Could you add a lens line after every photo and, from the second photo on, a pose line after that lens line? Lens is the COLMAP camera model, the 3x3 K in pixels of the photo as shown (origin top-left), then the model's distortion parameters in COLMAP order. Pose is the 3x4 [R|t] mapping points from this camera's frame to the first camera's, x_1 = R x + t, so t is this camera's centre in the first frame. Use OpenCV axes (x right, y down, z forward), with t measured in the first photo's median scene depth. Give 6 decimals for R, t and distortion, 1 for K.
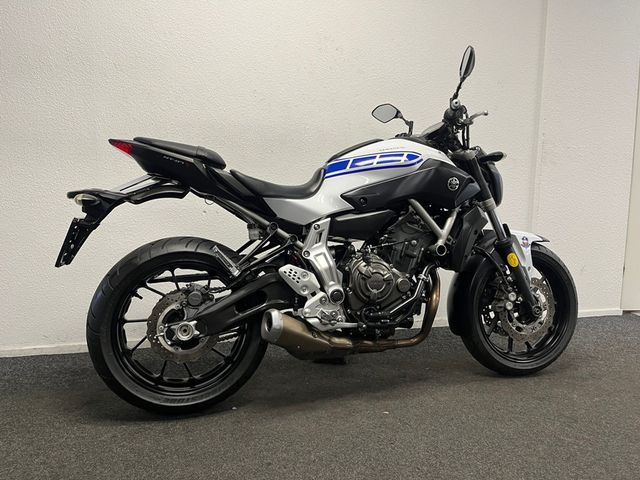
lens RADIAL K [[514.5, 0, 320.0], [0, 514.5, 240.0], [0, 0, 1]] dist [0.116400, -0.174117]
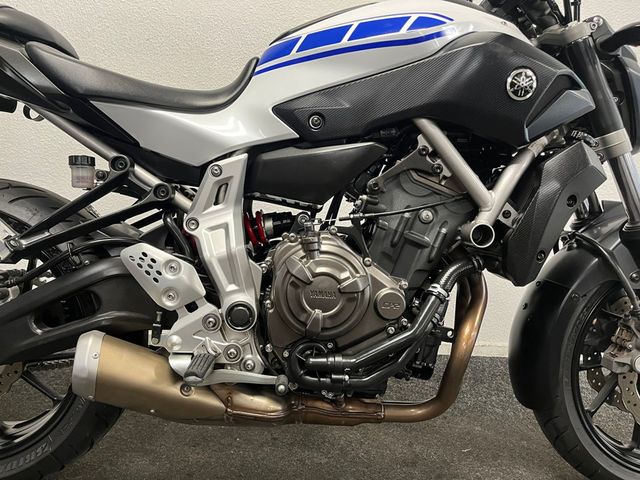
lens RADIAL K [[514.5, 0, 320.0], [0, 514.5, 240.0], [0, 0, 1]] dist [0.116400, -0.174117]
pose [[0.968876, 0.071144, -0.237101, 0.211486], [-0.059356, 0.996637, 0.056501, 0.006612], [0.240323, -0.040669, 0.969841, 0.542597]]
